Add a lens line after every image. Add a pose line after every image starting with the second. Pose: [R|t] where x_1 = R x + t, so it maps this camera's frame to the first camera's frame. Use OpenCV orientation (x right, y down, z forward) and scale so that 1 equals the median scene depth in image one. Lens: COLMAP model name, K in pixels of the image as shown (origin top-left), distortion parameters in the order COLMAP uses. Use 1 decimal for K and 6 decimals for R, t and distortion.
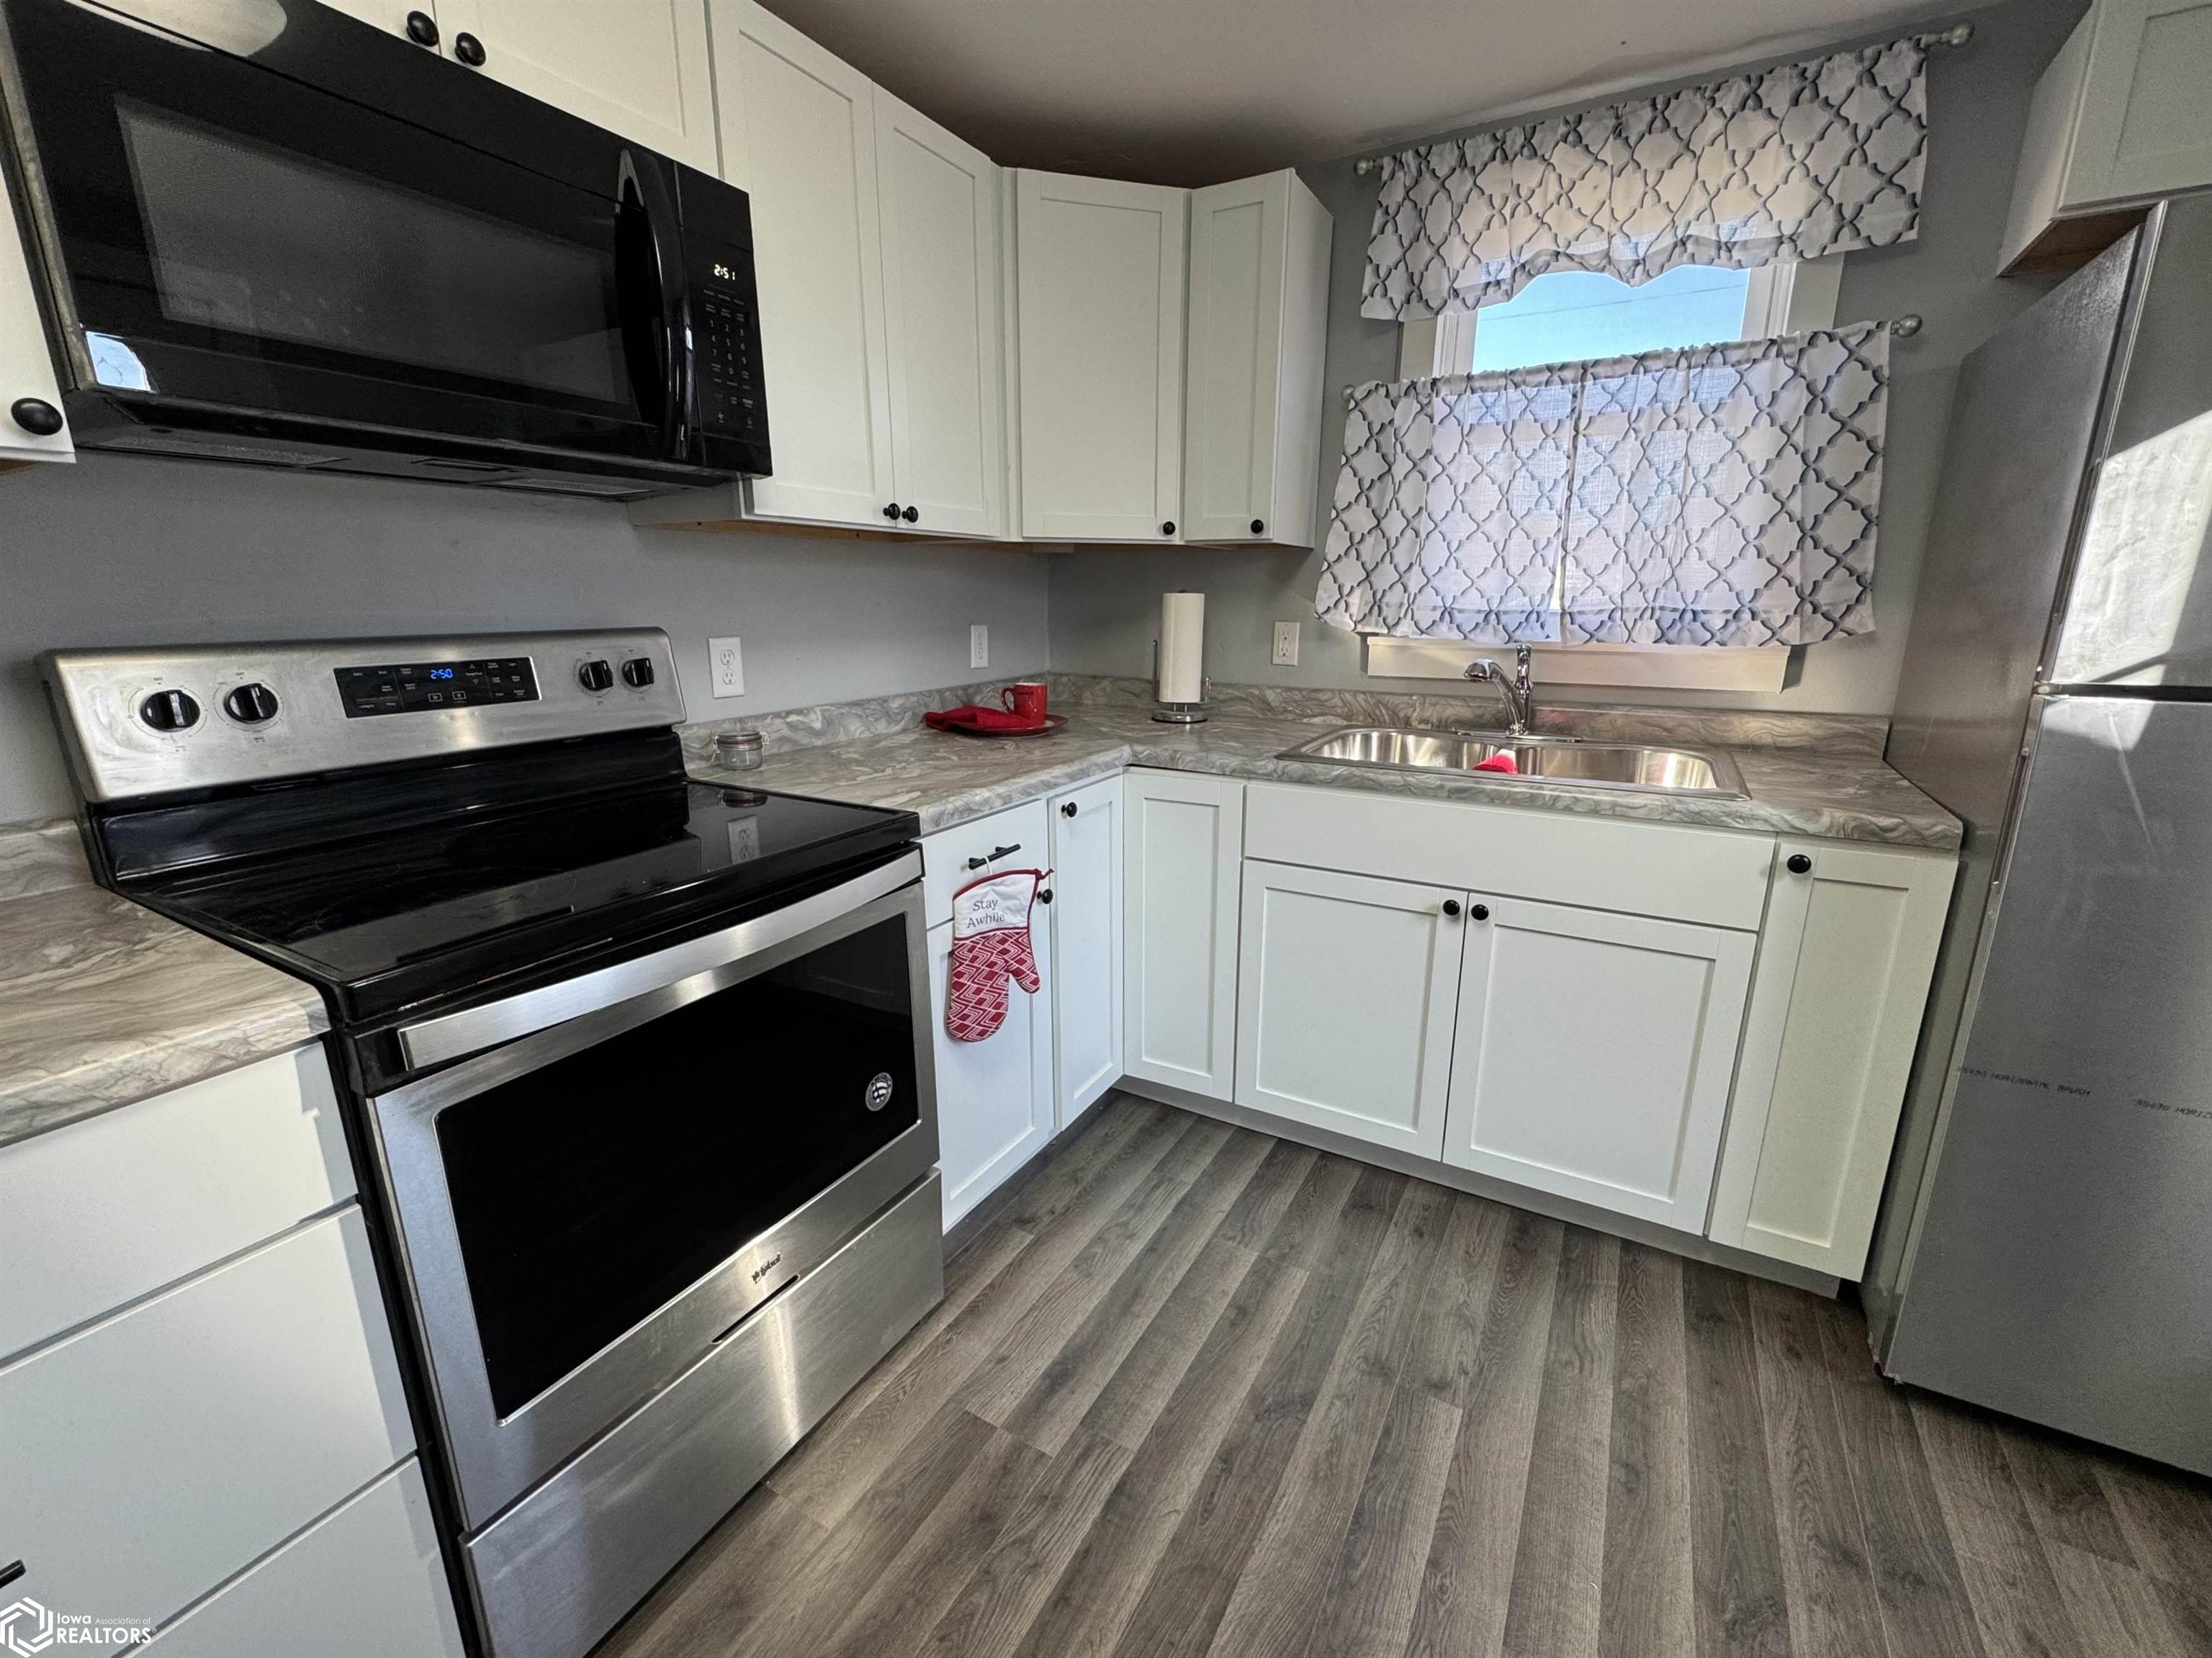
lens RADIAL K [[922.6, 0, 1104.9], [0, 922.6, 826.8], [0, 0, 1]] dist [-0.002291, 0.000305]
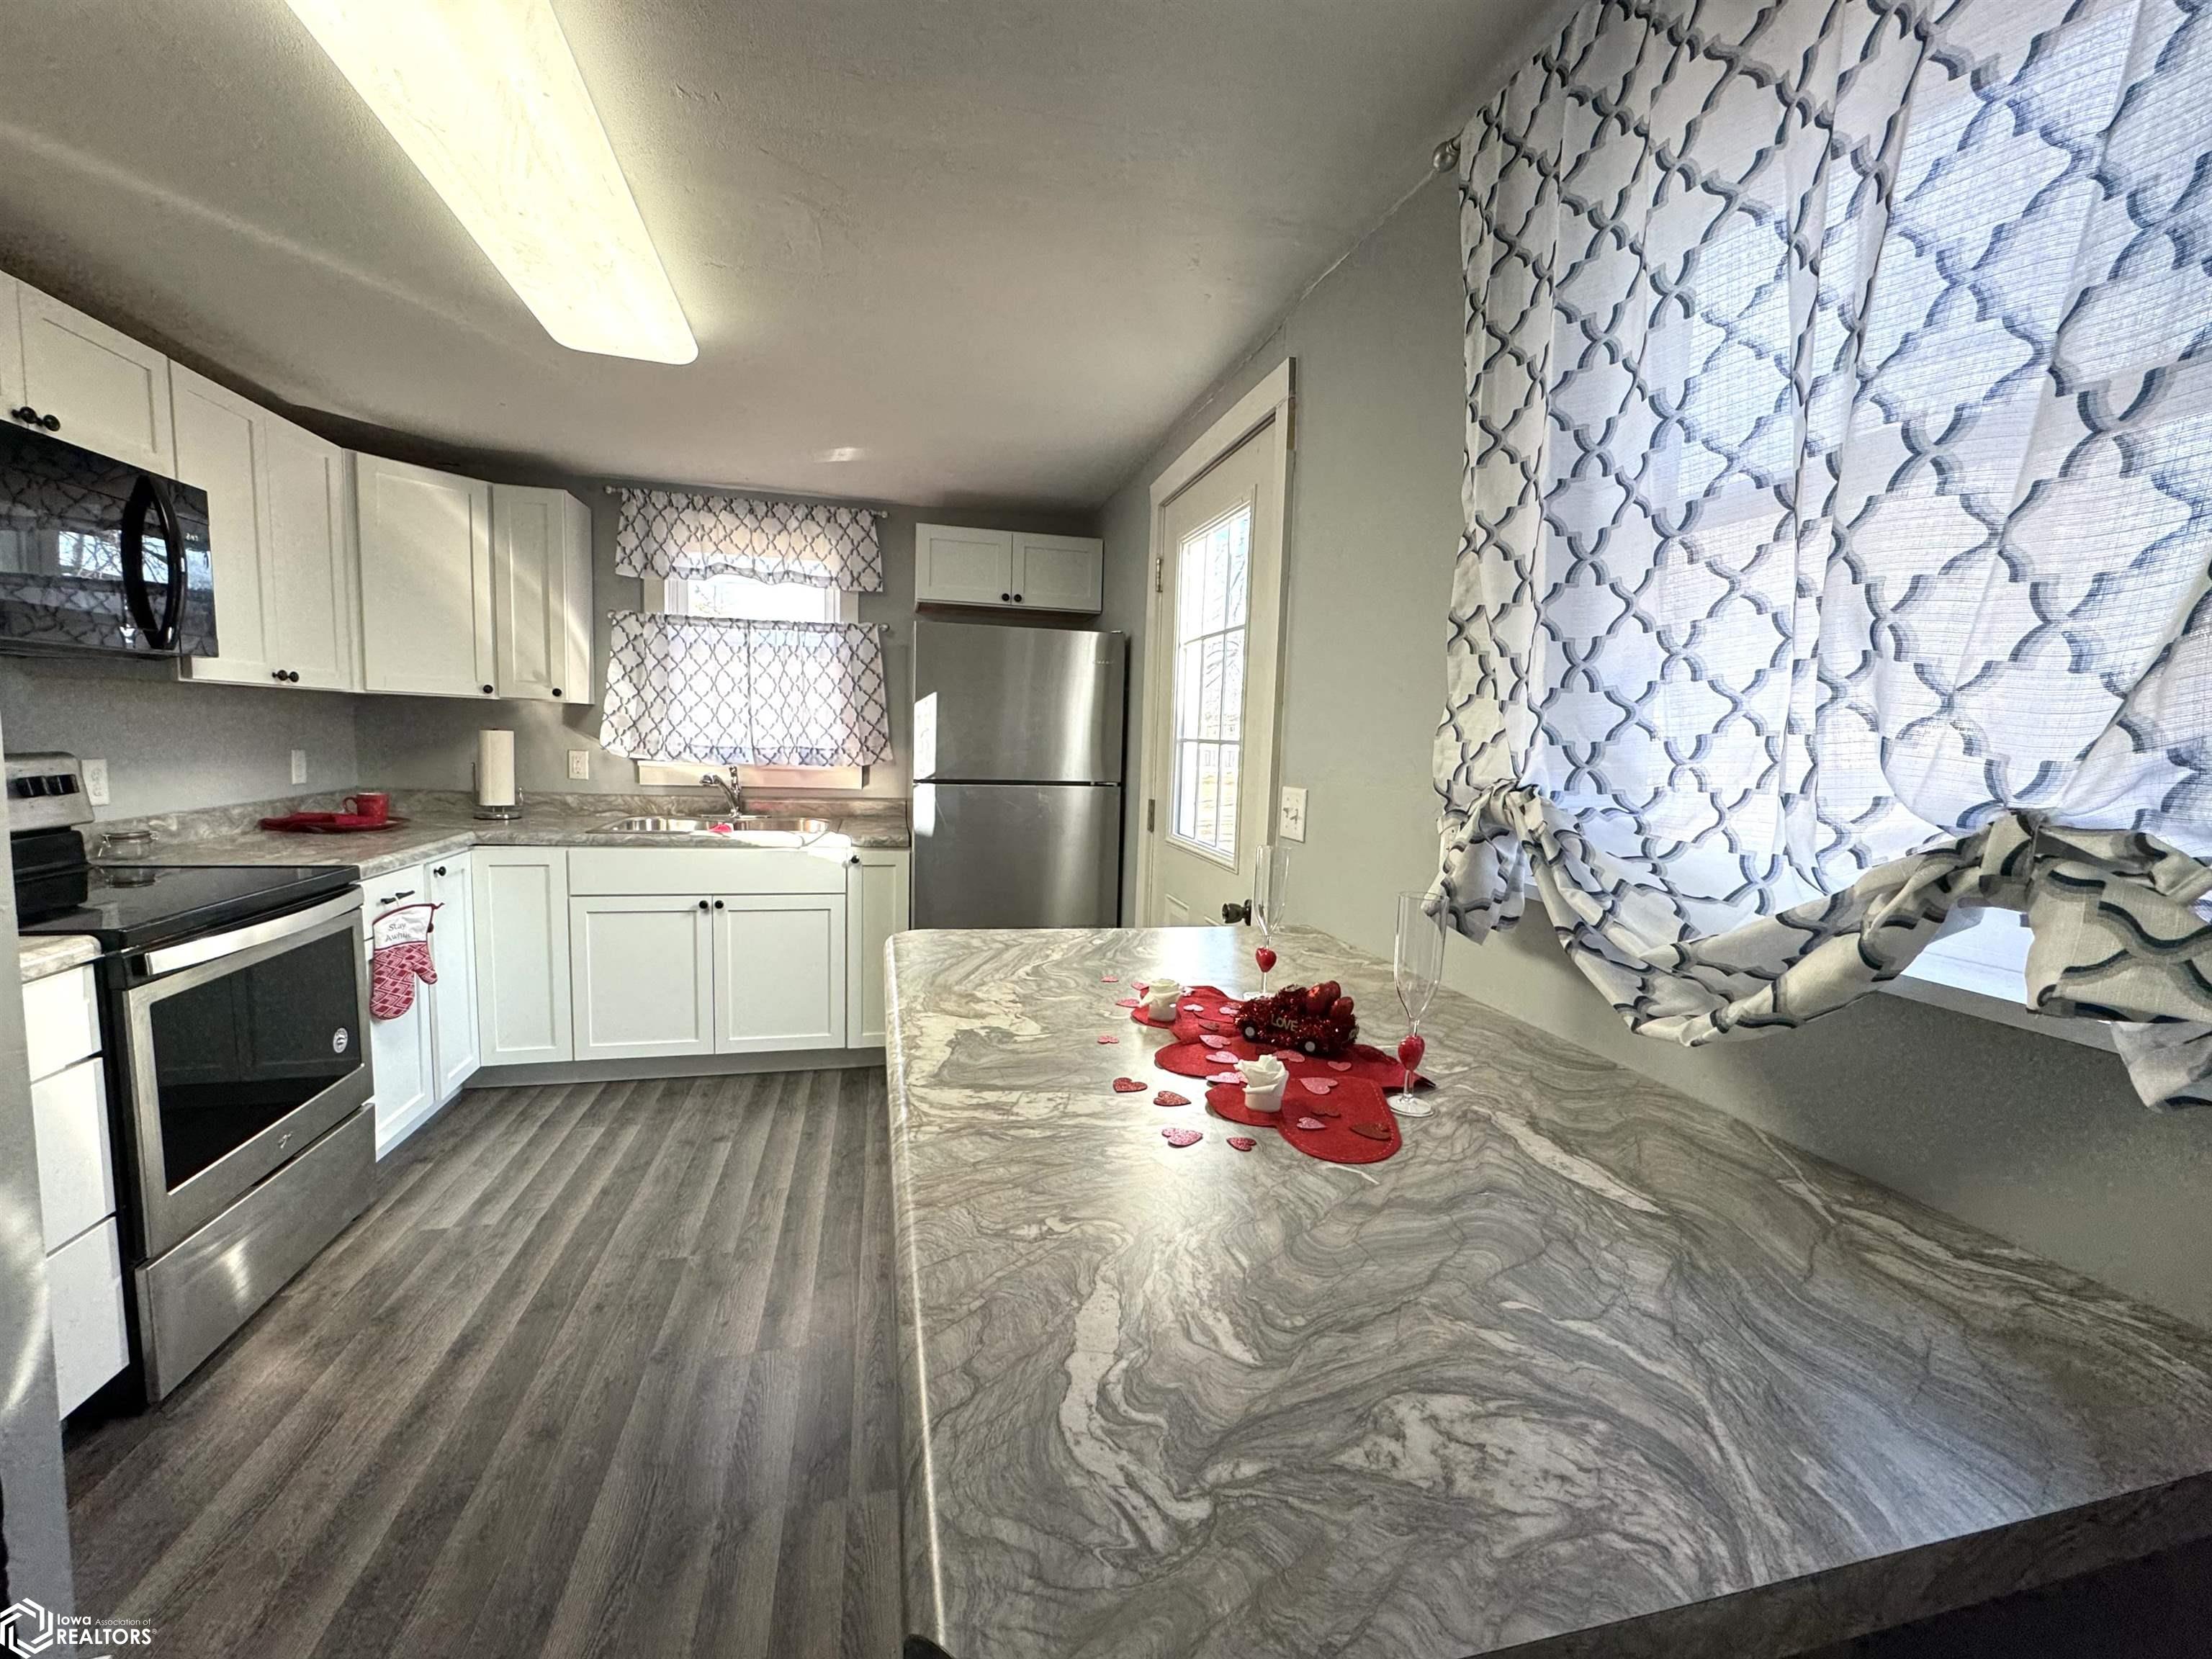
lens RADIAL K [[890.7, 0, 1106.0], [0, 890.7, 829.5], [0, 0, 1]] dist [-0.003519, -0.000221]
pose [[0.718576, -0.048677, 0.693743, -0.246219], [0.134482, 0.988445, -0.069942, 0.152868], [-0.682322, 0.143554, 0.716819, -0.761607]]
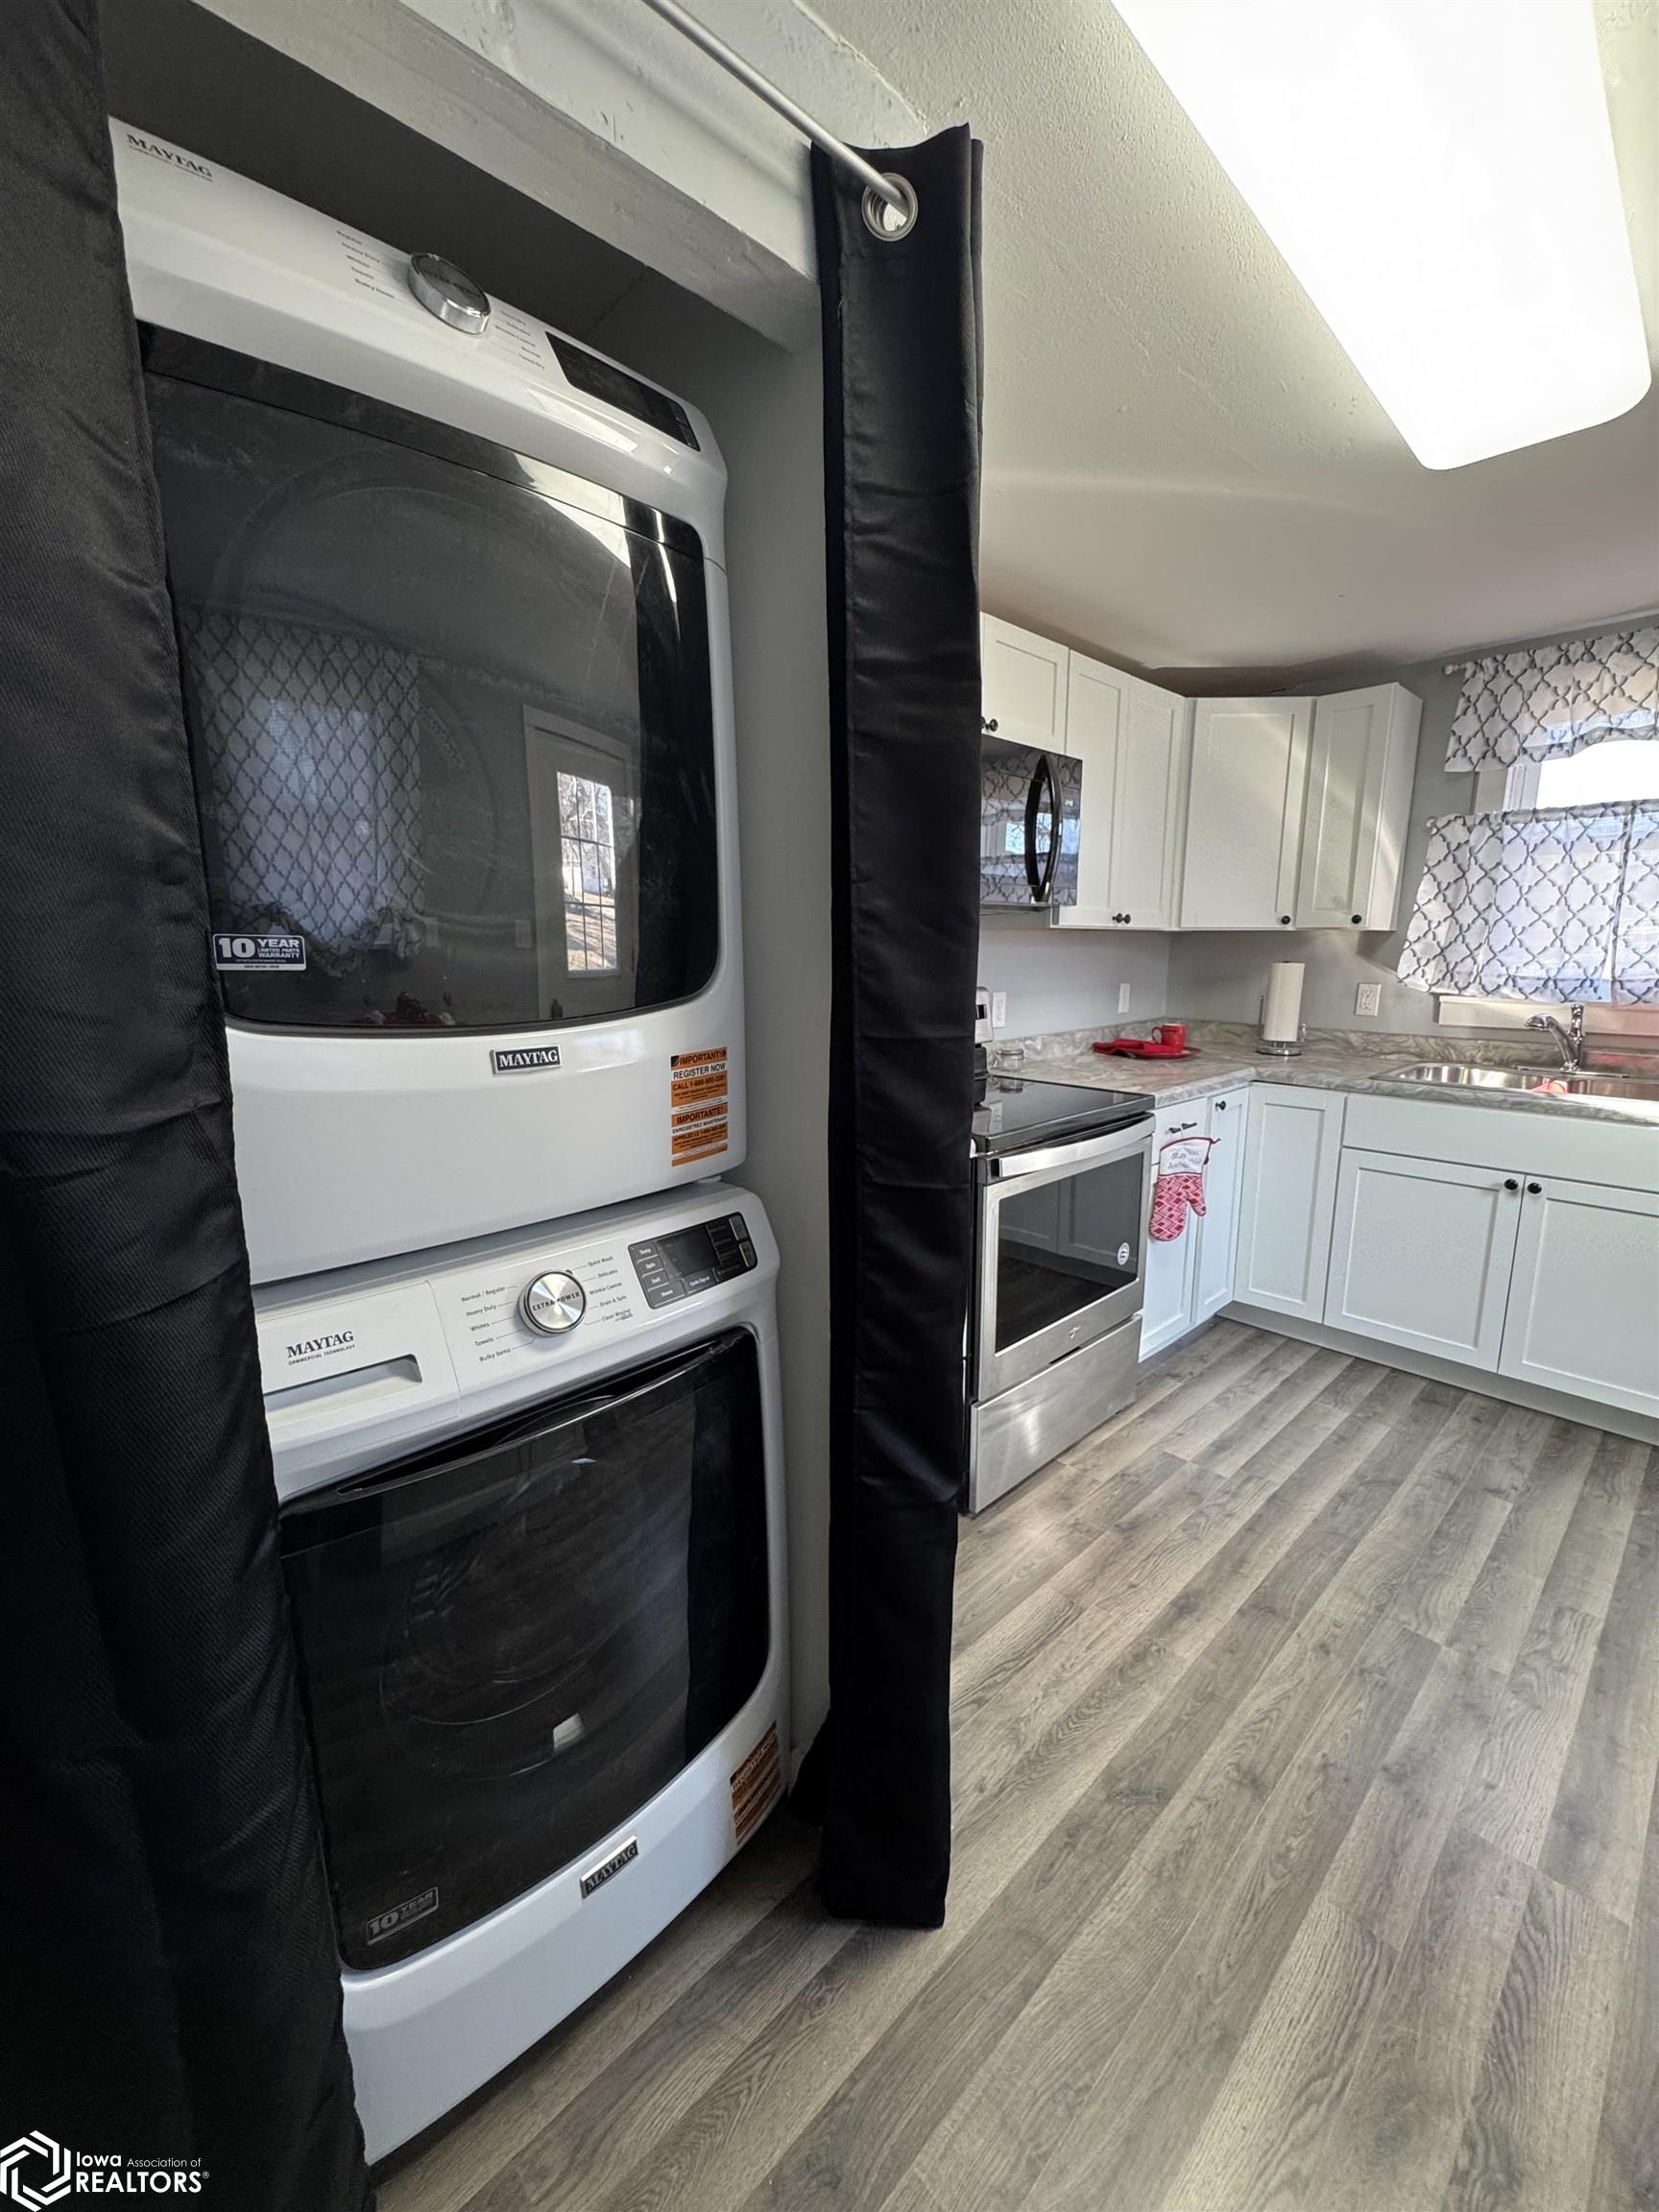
lens RADIAL K [[883.7, 0, 829.5], [0, 883.7, 1106.0], [0, 0, 1]] dist [-0.002818, 0.000333]
pose [[0.956860, 0.049664, -0.286274, -0.225523], [-0.067981, 0.996202, -0.054399, 0.099787], [0.282485, 0.071513, 0.956602, -0.556442]]
